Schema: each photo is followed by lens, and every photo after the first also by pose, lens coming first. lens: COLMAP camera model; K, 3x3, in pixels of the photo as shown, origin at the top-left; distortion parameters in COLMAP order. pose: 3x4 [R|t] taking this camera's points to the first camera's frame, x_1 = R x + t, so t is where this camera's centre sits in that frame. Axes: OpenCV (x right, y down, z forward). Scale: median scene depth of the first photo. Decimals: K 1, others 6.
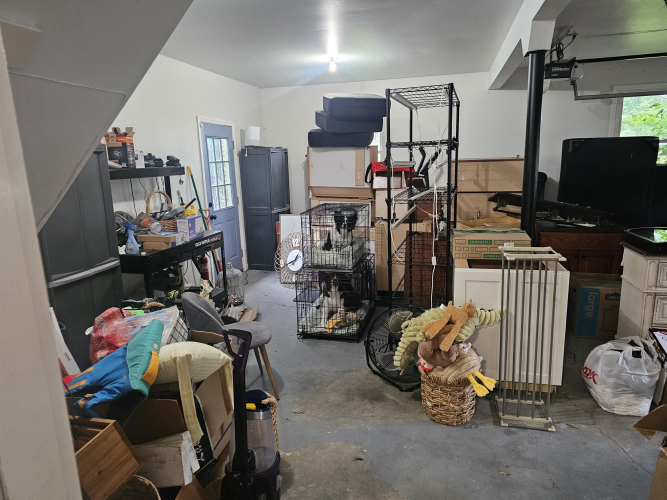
lens RADIAL K [[453.5, 0, 338.4], [0, 453.5, 248.4], [0, 0, 1]] dist [0.053724, -0.022714]
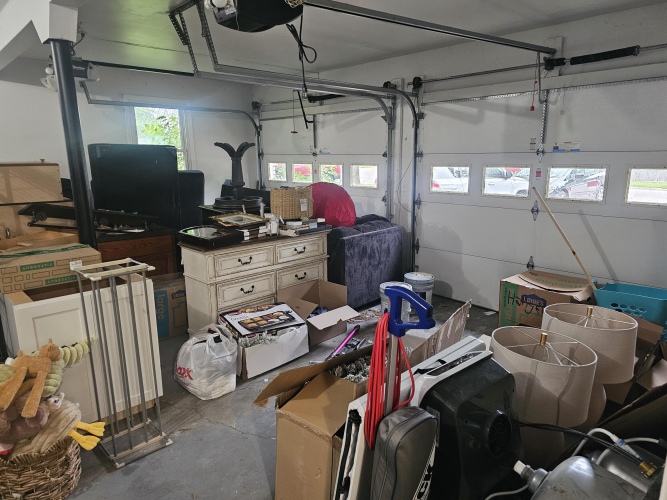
lens RADIAL K [[453.5, 0, 332.2], [0, 453.5, 252.2], [0, 0, 1]] dist [0.053724, -0.022714]
pose [[0.552475, -0.156085, 0.818785, -0.070892], [0.160919, 0.983804, 0.078962, -0.021176], [-0.817849, 0.088134, 0.568644, 0.123657]]
